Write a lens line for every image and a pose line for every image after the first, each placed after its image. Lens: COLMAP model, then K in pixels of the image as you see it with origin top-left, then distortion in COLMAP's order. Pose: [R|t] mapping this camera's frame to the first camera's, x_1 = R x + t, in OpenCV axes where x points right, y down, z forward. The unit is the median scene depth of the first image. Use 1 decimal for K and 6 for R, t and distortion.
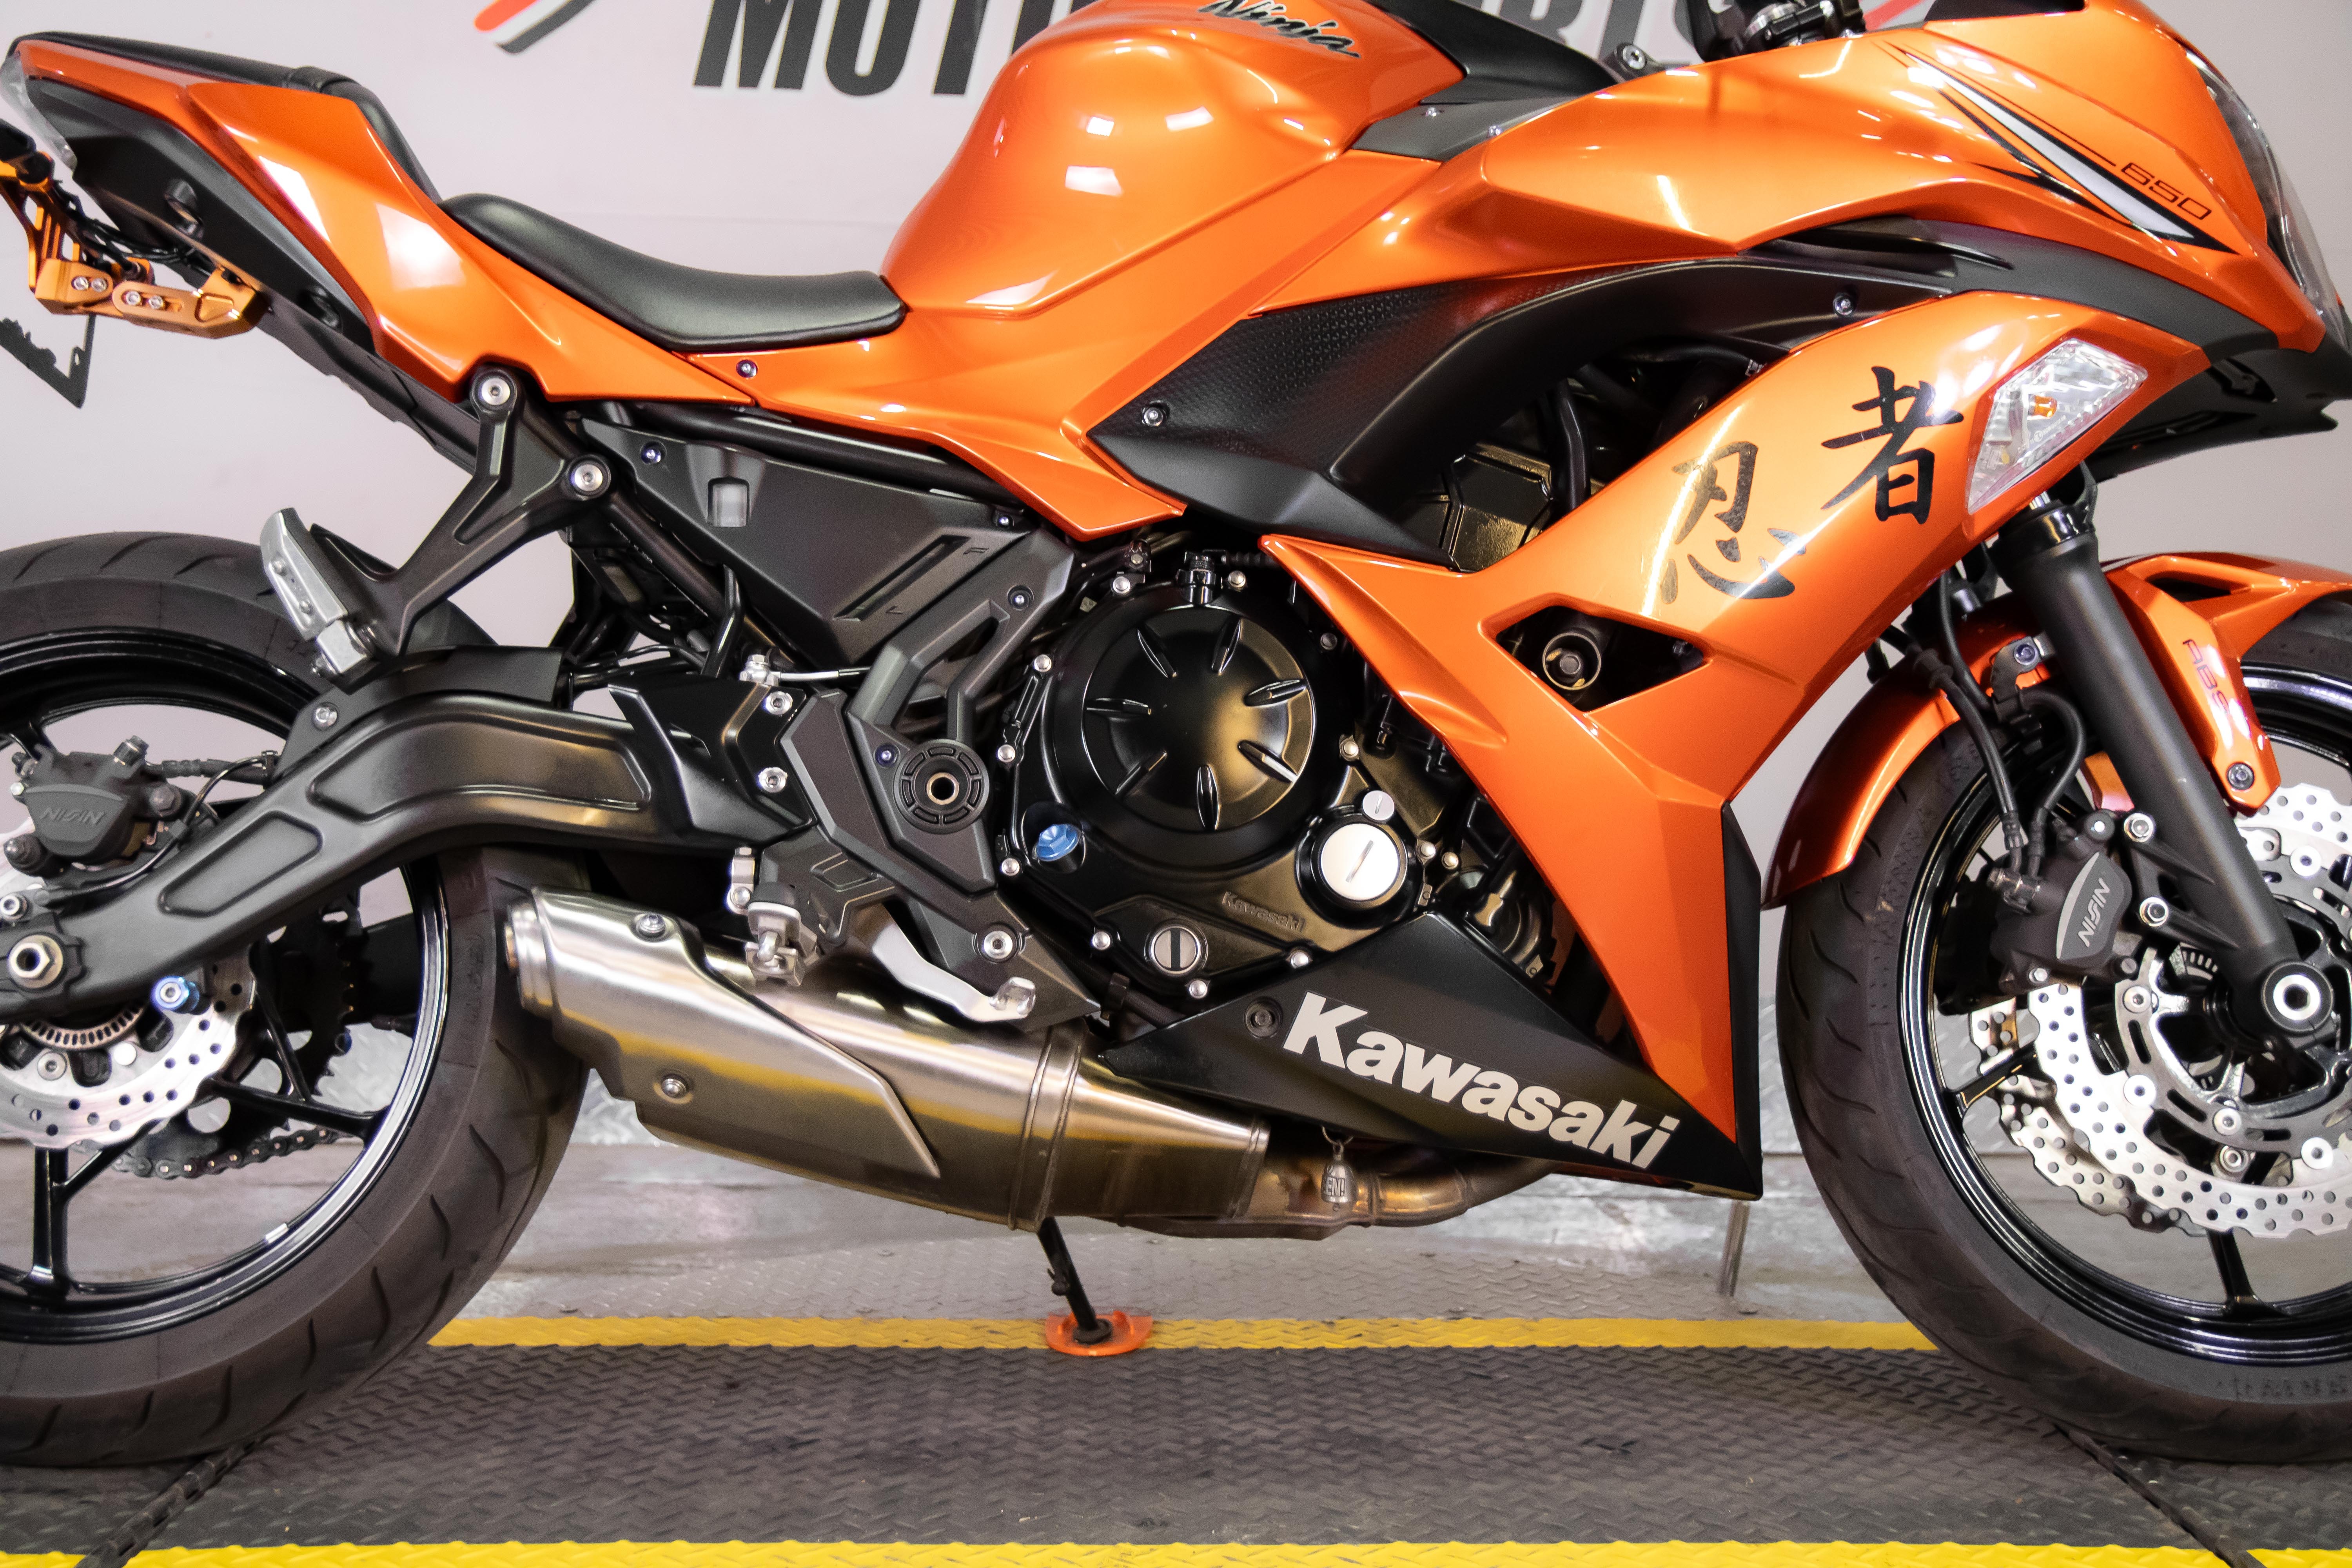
lens RADIAL K [[2468.9, 0, 1179.8], [0, 2468.9, 817.3], [0, 0, 1]] dist [-0.047027, 0.155639]
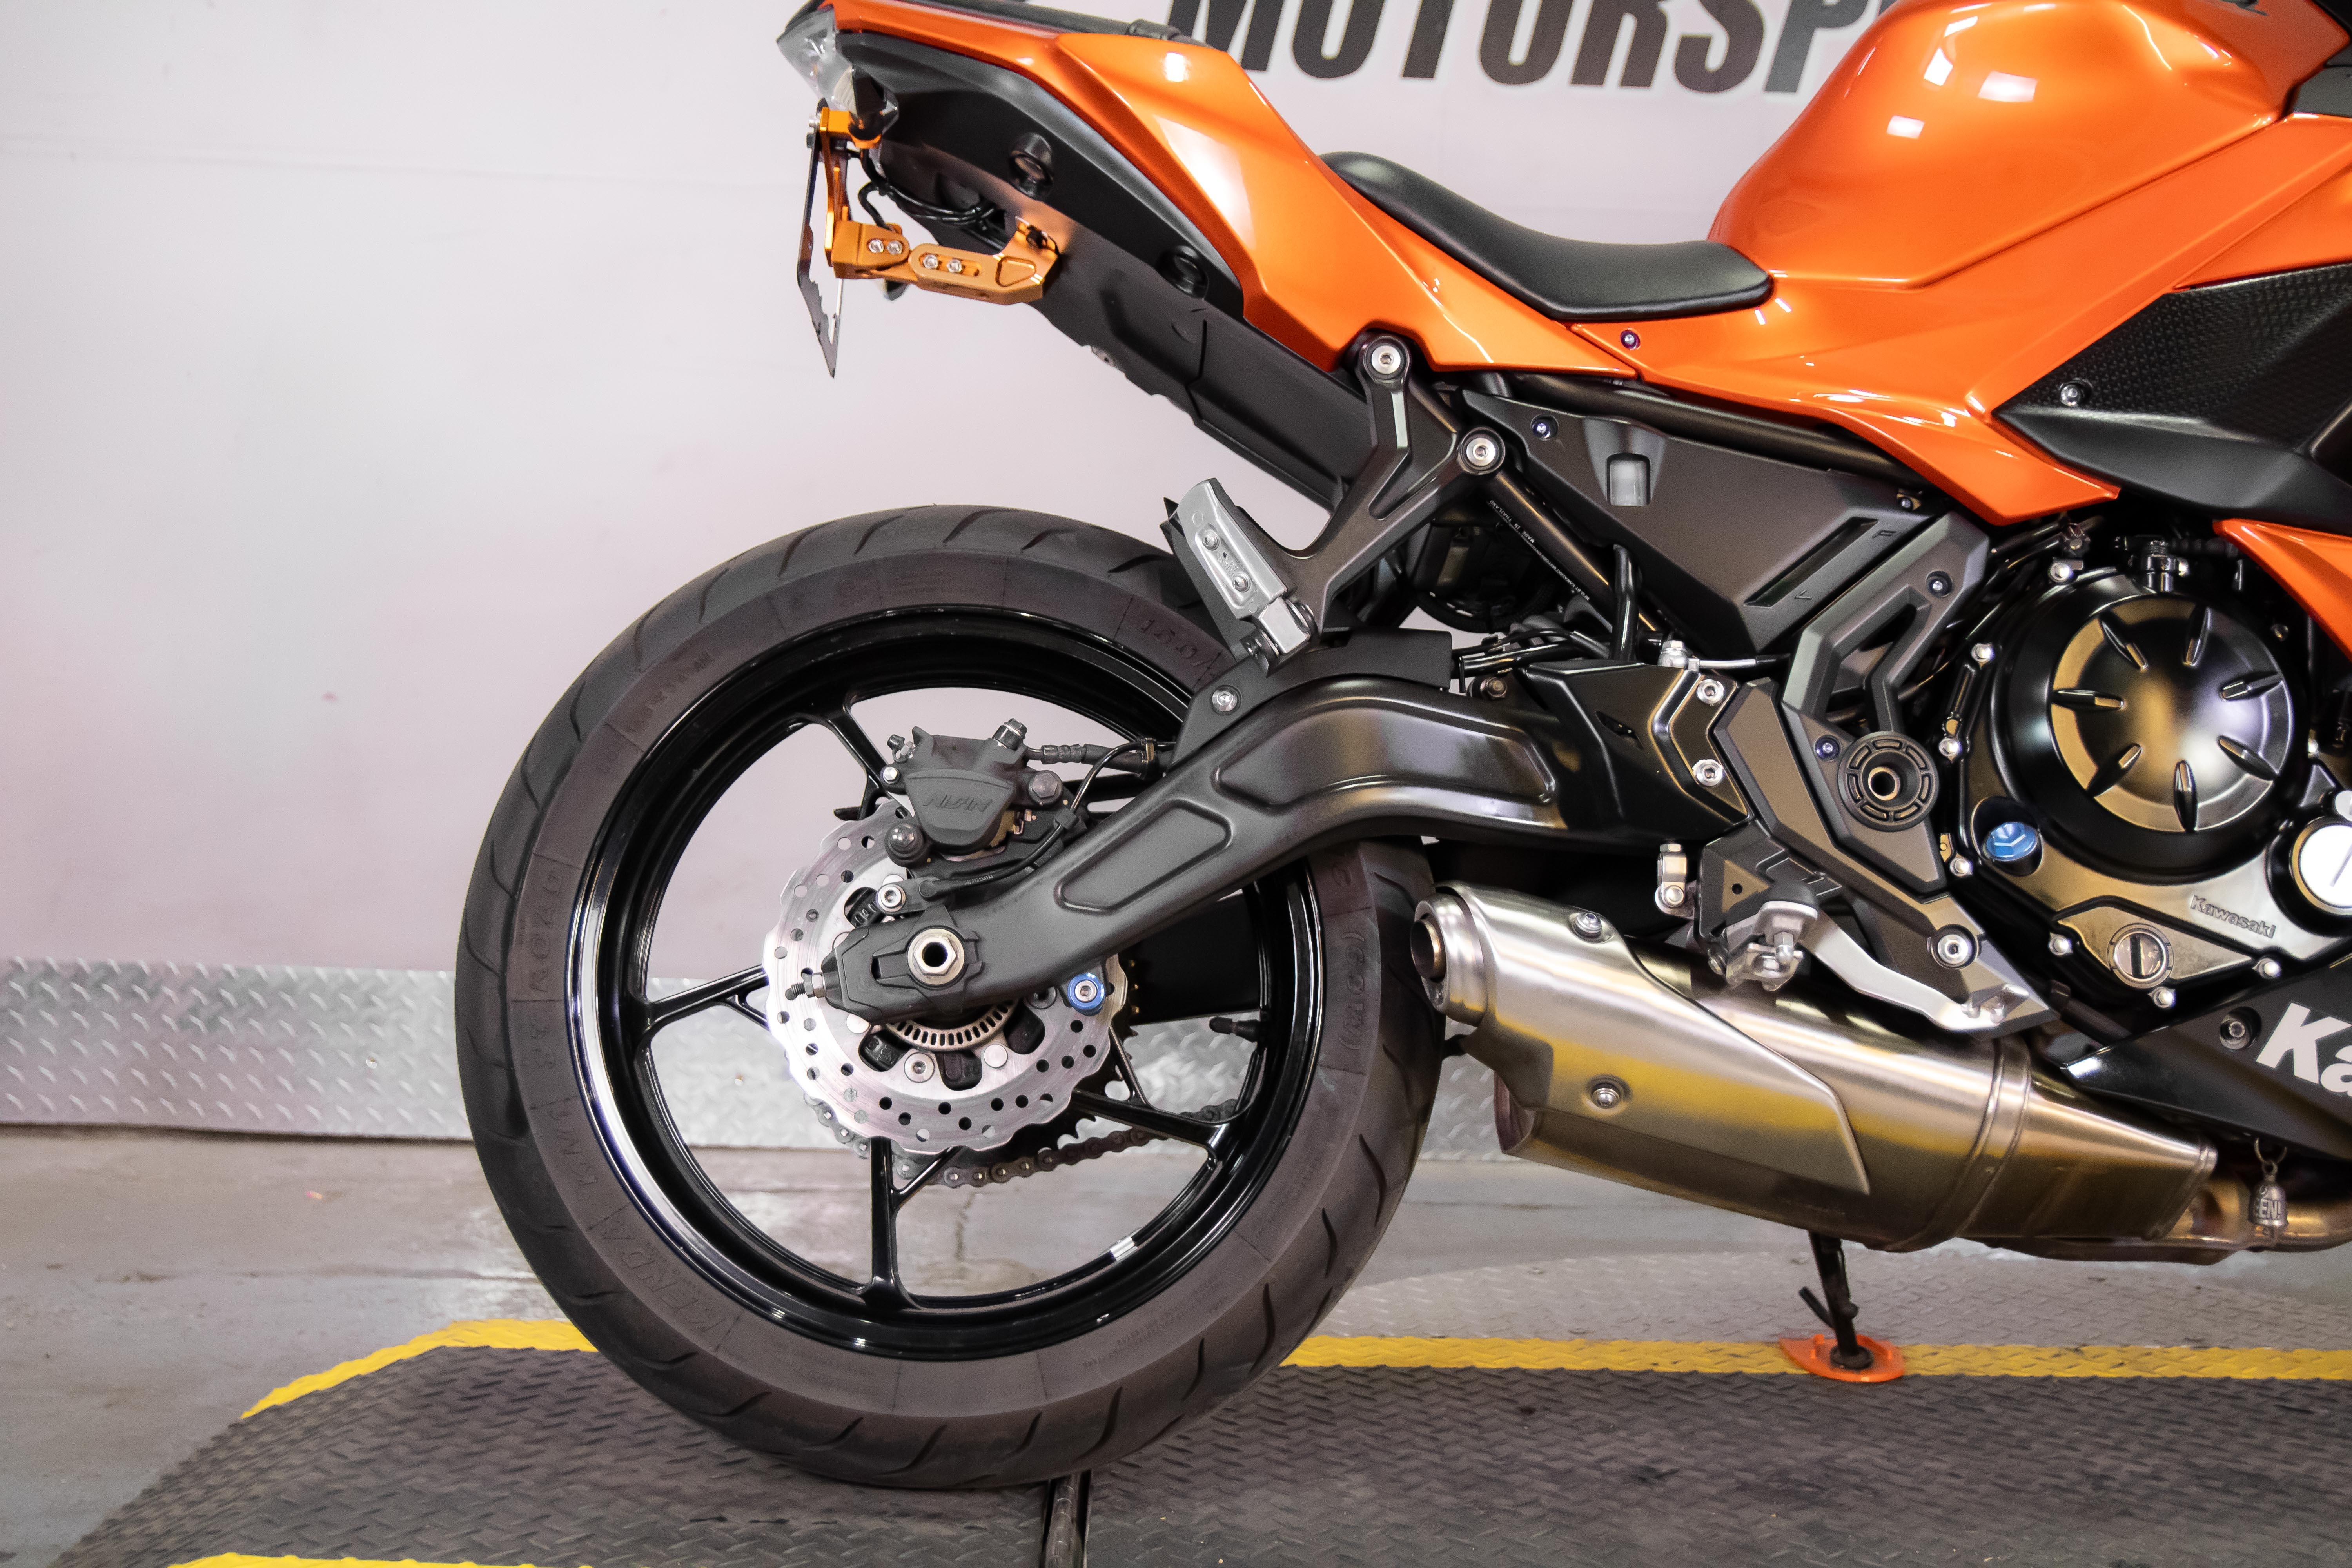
lens RADIAL K [[2468.9, 0, 1179.8], [0, 2468.9, 817.3], [0, 0, 1]] dist [-0.047027, 0.155639]
pose [[0.999931, 0.010591, -0.005009, -0.353921], [-0.010614, 0.999933, -0.004572, 0.008284], [0.004961, 0.004624, 0.999977, 0.053125]]
